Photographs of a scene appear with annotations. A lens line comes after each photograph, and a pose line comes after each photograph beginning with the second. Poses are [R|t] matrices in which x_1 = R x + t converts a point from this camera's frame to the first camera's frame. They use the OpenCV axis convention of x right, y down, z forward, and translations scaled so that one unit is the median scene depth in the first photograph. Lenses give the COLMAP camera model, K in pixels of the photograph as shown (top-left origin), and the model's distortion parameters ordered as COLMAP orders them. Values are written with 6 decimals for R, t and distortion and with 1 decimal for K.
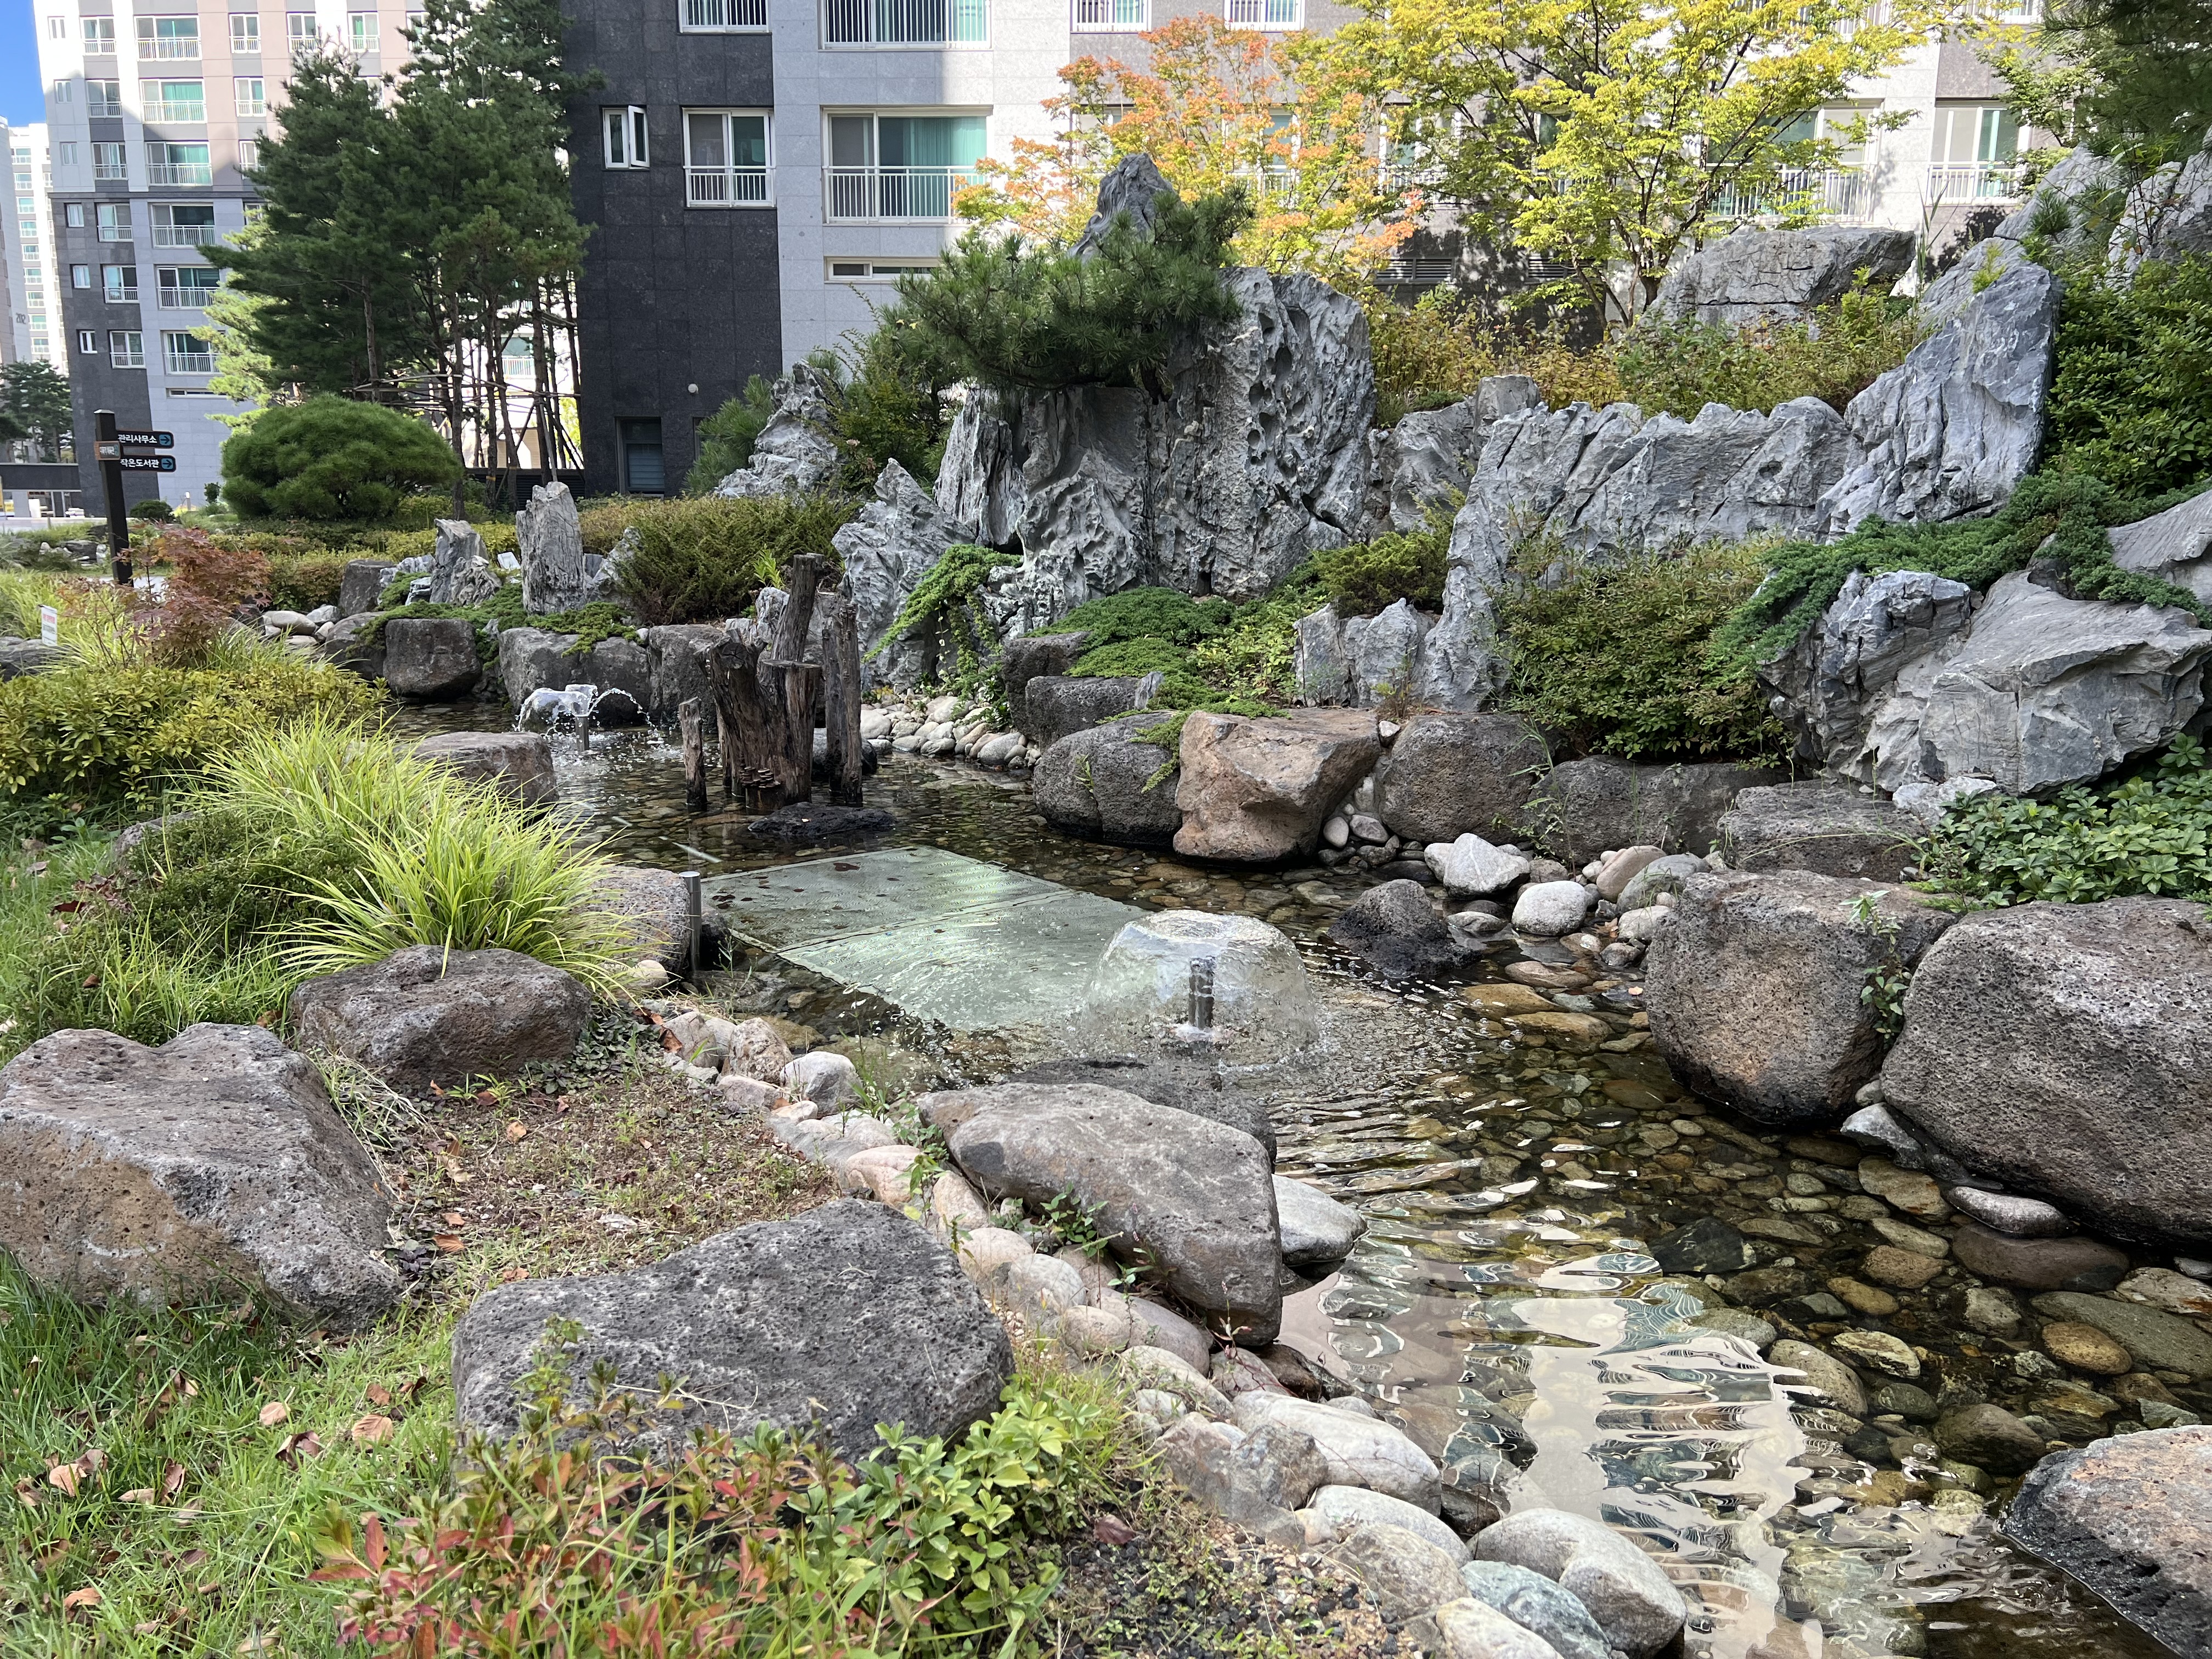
lens RADIAL K [[1697.7, 0, 1102.2], [0, 1697.7, 831.9], [0, 0, 1]] dist [0.015907, -0.007768]
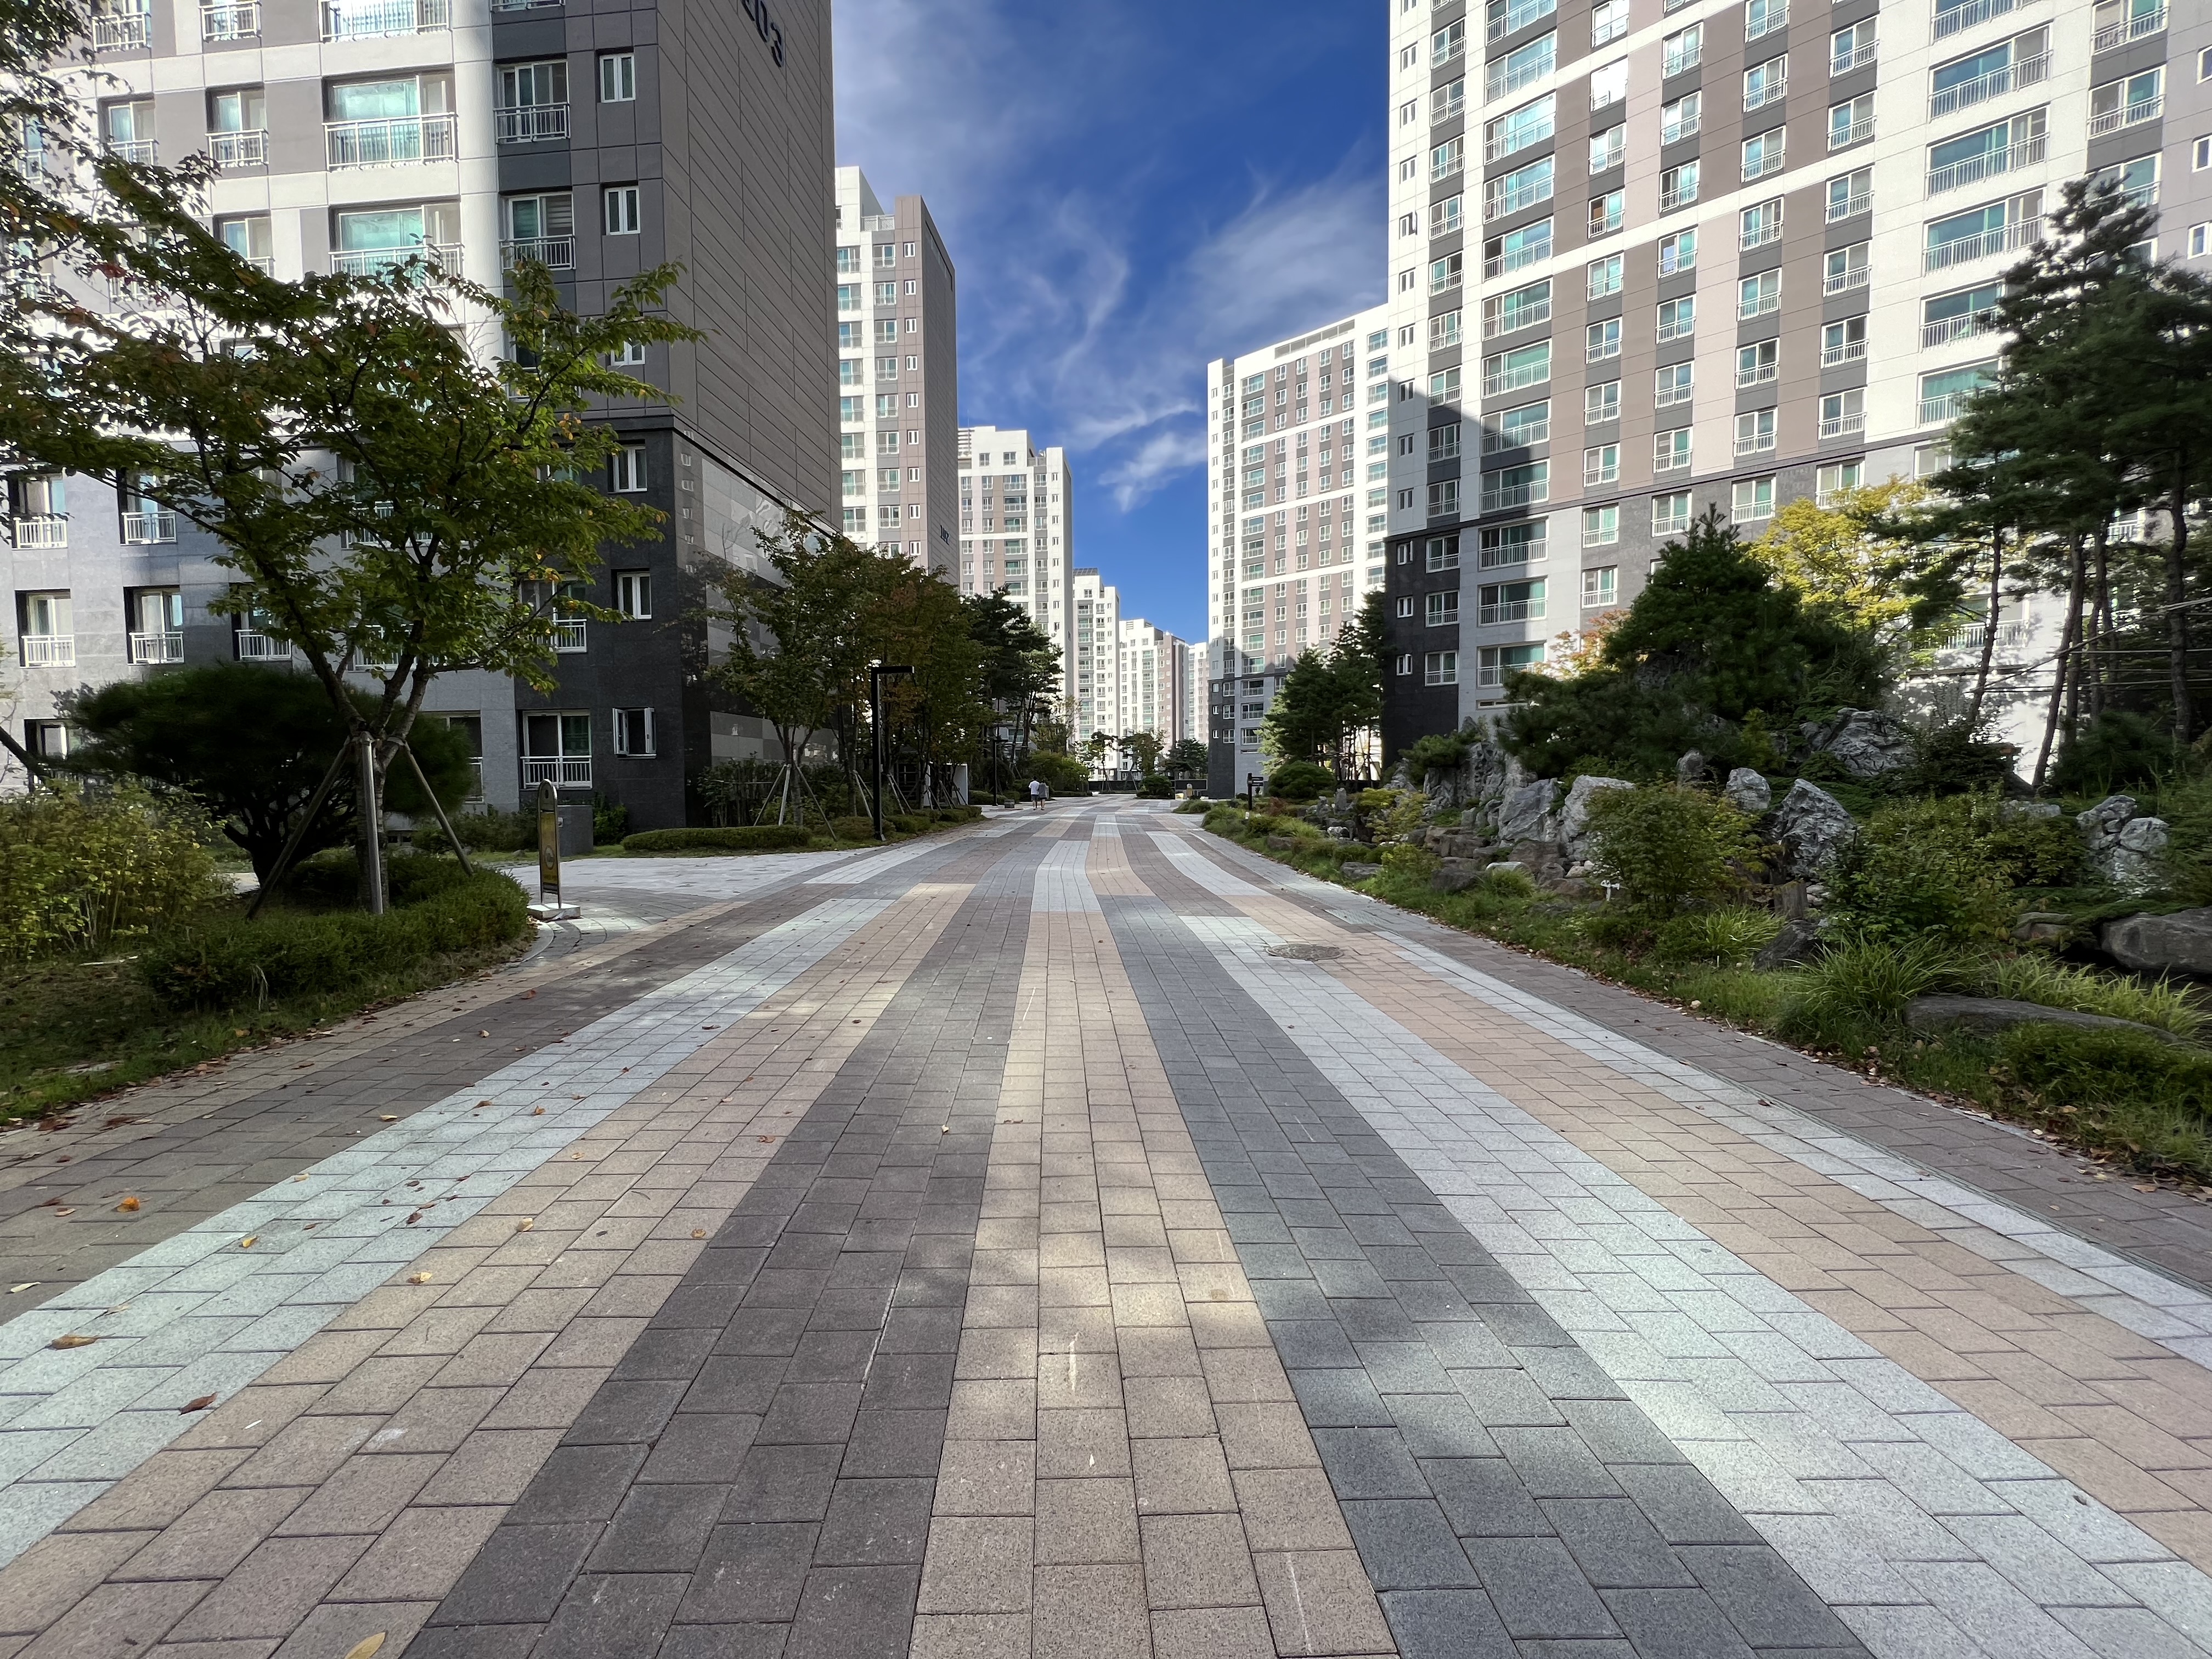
lens RADIAL K [[890.4, 0, 1106.8], [0, 890.4, 827.9], [0, 0, 1]] dist [-0.001170, 0.001131]
pose [[0.809019, 0.014517, -0.587603, 0.149368], [-0.102372, 0.987896, -0.116542, 0.063892], [0.578799, 0.154439, 0.800713, -0.329404]]
